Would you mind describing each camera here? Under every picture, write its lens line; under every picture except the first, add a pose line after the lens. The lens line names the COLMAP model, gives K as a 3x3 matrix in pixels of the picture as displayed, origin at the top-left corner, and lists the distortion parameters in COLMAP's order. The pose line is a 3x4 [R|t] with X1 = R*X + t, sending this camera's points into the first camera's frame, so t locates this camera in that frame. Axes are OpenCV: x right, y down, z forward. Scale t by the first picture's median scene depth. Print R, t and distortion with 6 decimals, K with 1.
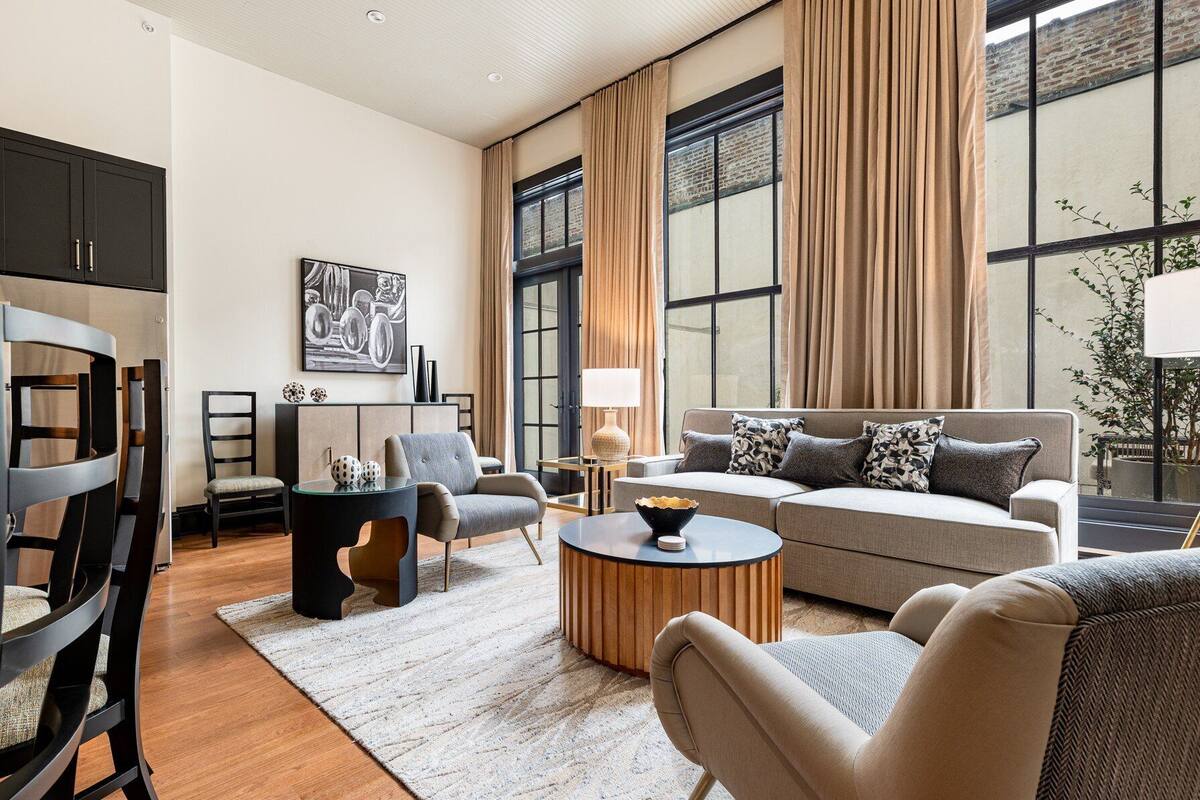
lens RADIAL K [[543.8, 0, 603.0], [0, 543.8, 405.1], [0, 0, 1]] dist [0.031549, 0.001427]
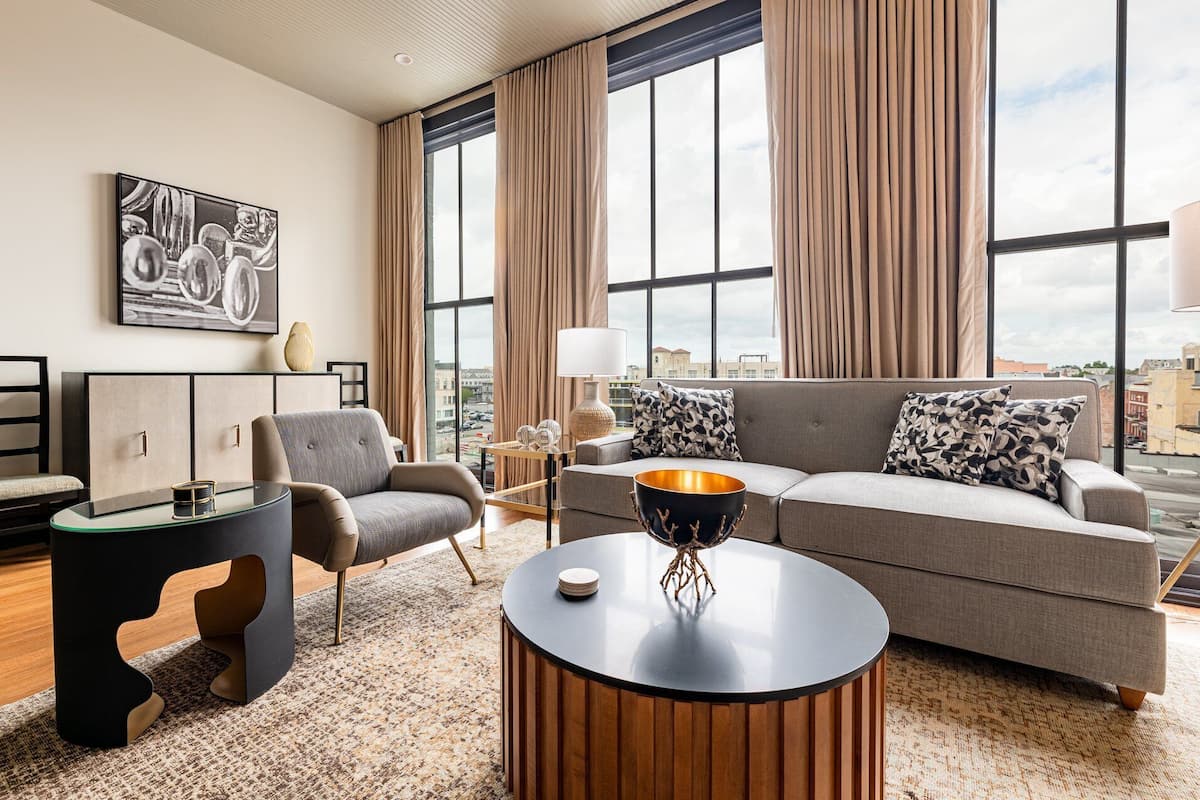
lens RADIAL K [[543.8, 0, 595.8], [0, 543.8, 374.1], [0, 0, 1]] dist [0.031549, 0.001427]
pose [[0.984357, 0.000477, 0.176185, -0.057640], [0.000385, 0.999988, -0.004860, 0.003090], [-0.176185, 0.004852, 0.984345, 0.165375]]
